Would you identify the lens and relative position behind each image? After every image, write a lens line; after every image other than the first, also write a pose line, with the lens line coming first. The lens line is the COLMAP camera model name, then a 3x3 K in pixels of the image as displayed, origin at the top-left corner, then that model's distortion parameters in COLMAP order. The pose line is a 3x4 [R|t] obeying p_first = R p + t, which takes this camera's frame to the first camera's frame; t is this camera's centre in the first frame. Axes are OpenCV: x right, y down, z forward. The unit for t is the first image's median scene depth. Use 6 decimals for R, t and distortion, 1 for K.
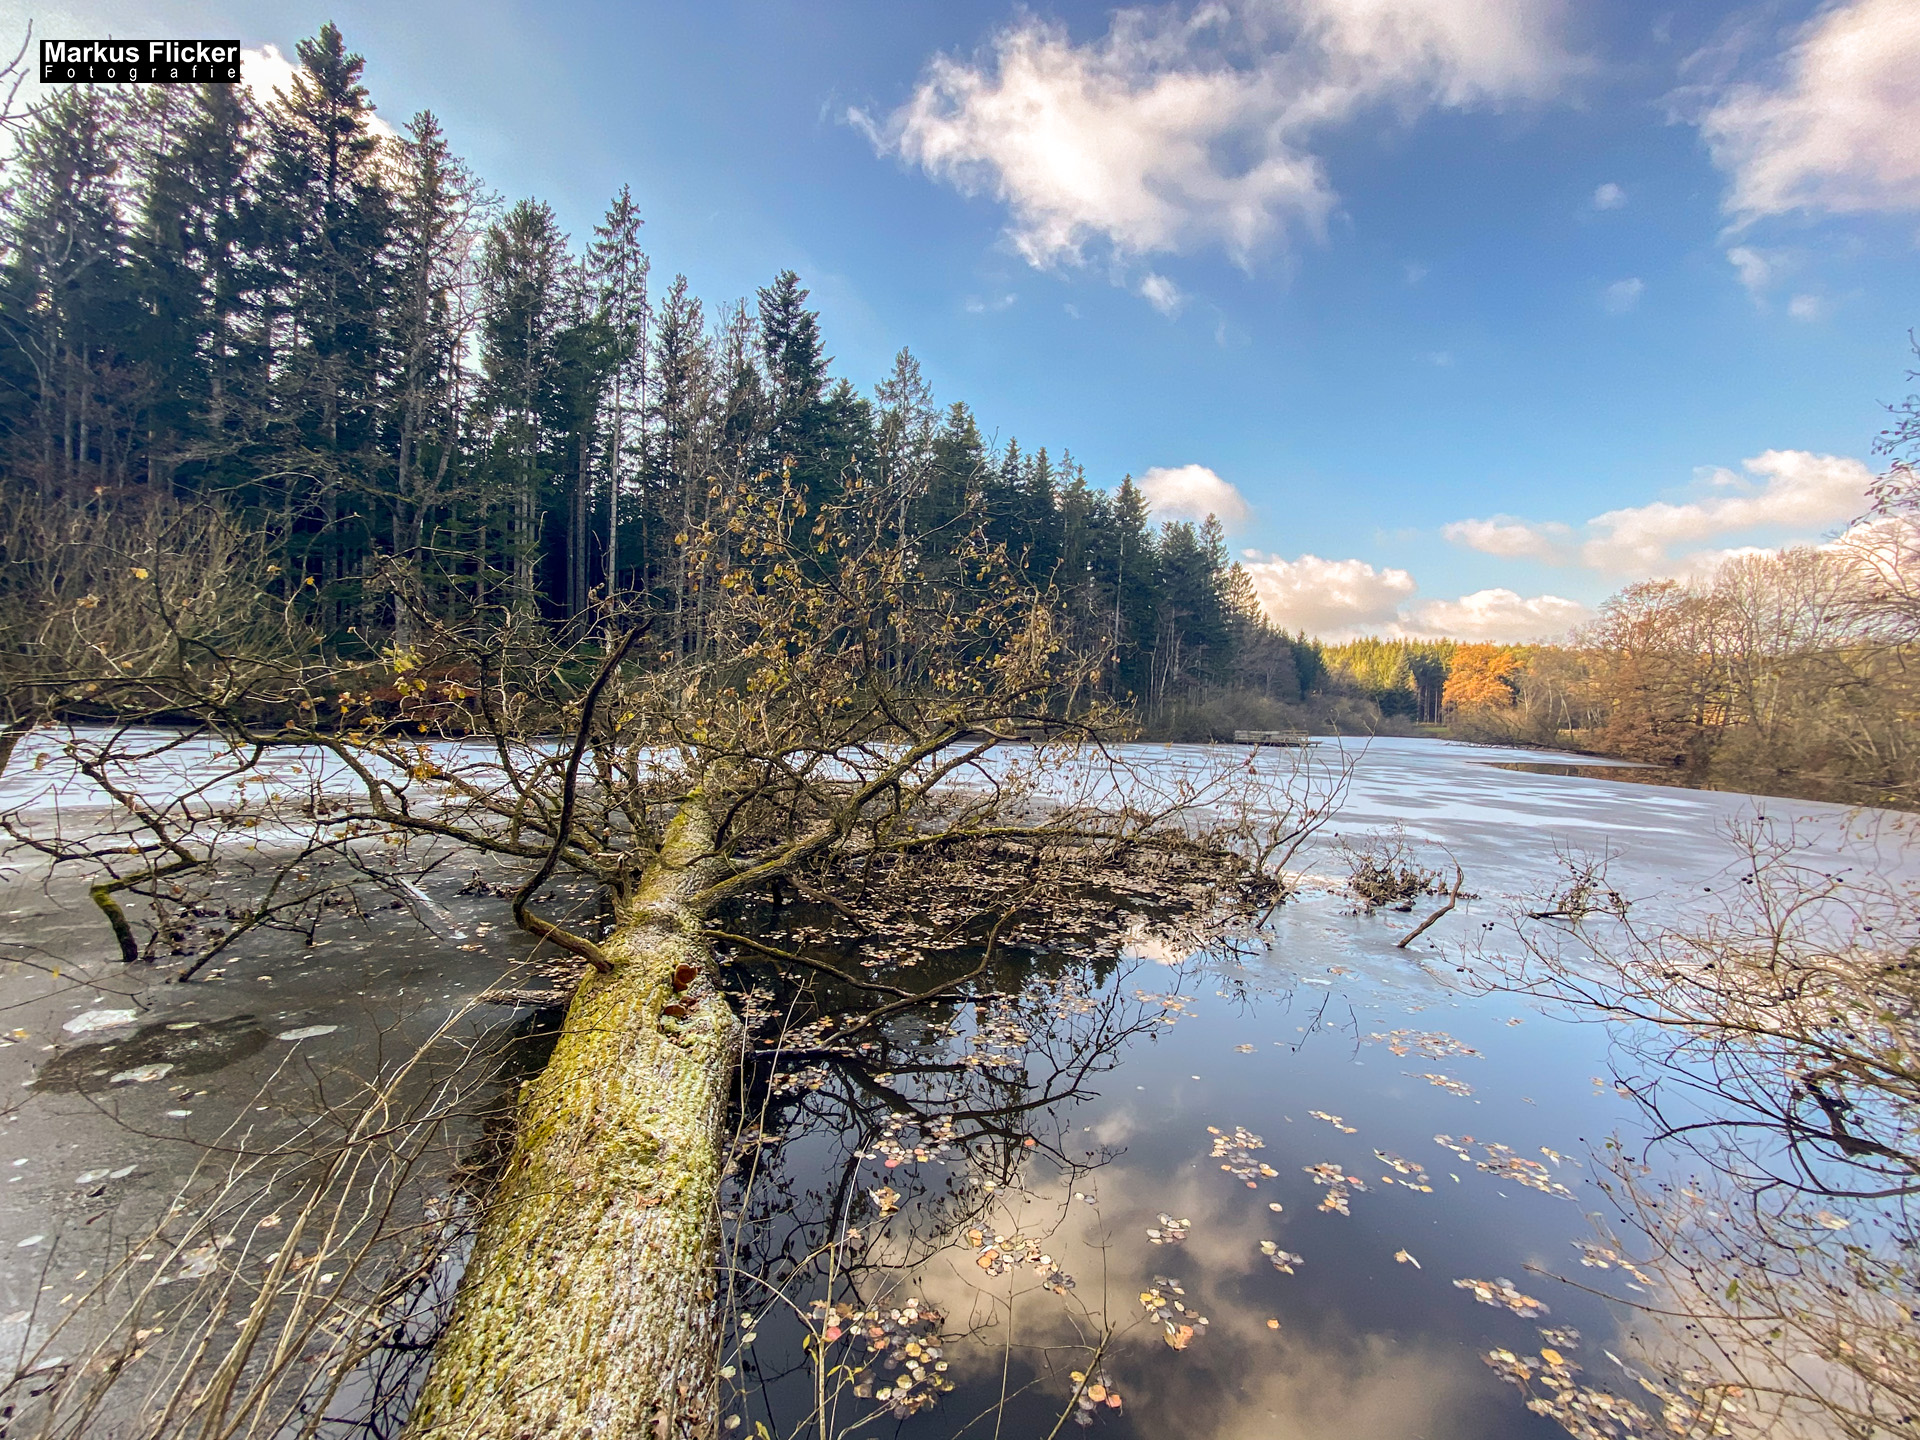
lens RADIAL K [[775.1, 0, 964.5], [0, 775.1, 725.4], [0, 0, 1]] dist [-0.009814, -0.001726]
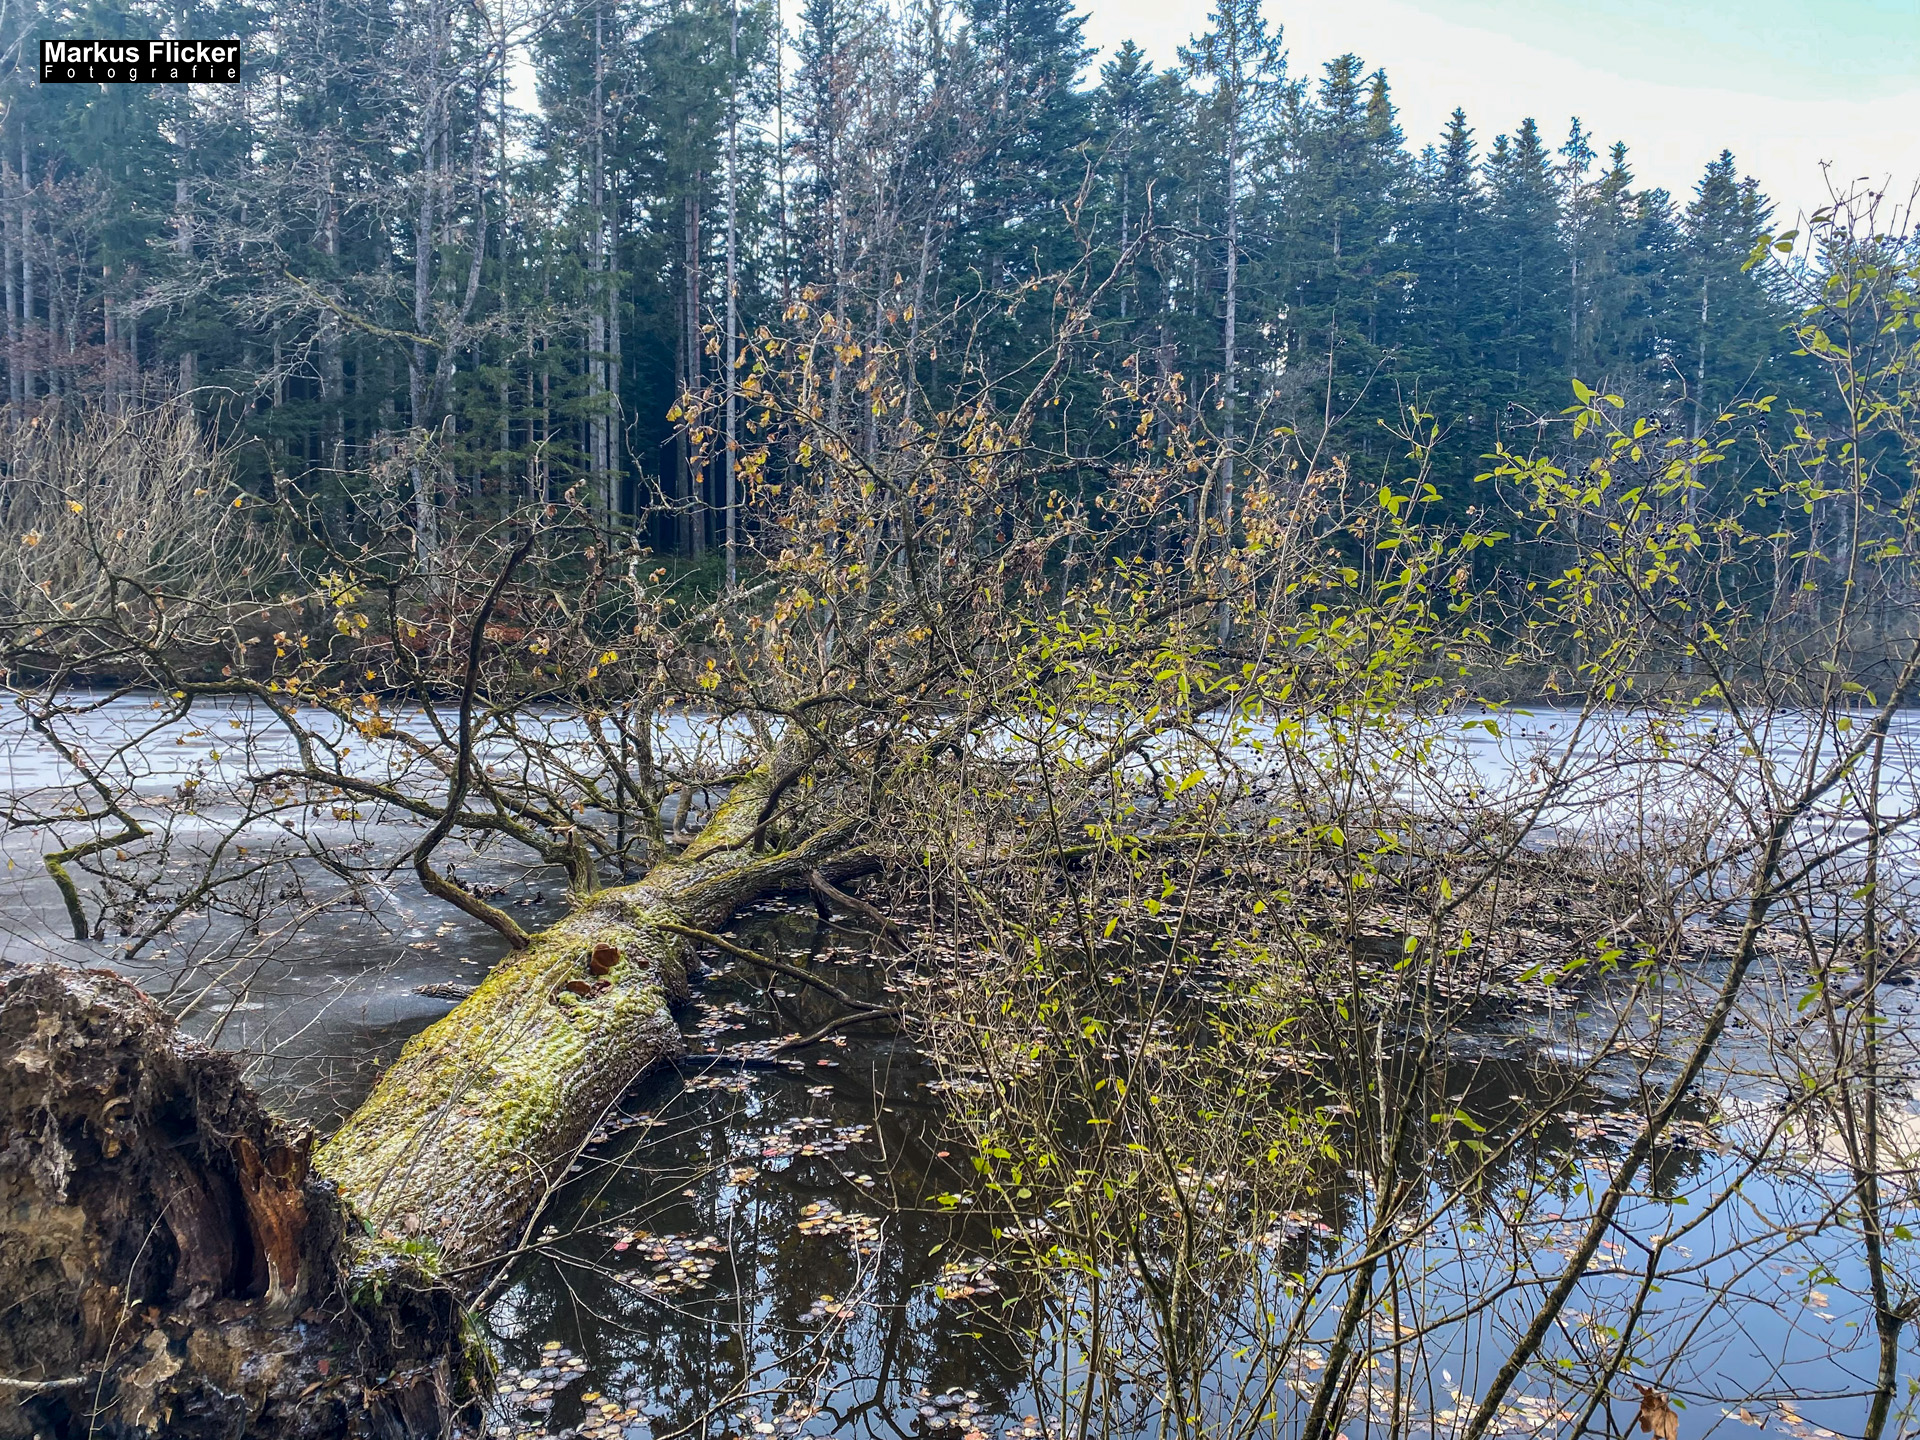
lens RADIAL K [[1442.1, 0, 959.2], [0, 1442.1, 717.4], [0, 0, 1]] dist [0.010061, -0.008281]
pose [[0.957289, -0.007860, -0.289025, 0.191986], [0.015142, 0.999622, 0.022968, 0.013711], [0.288736, -0.026363, 0.957046, -0.159135]]
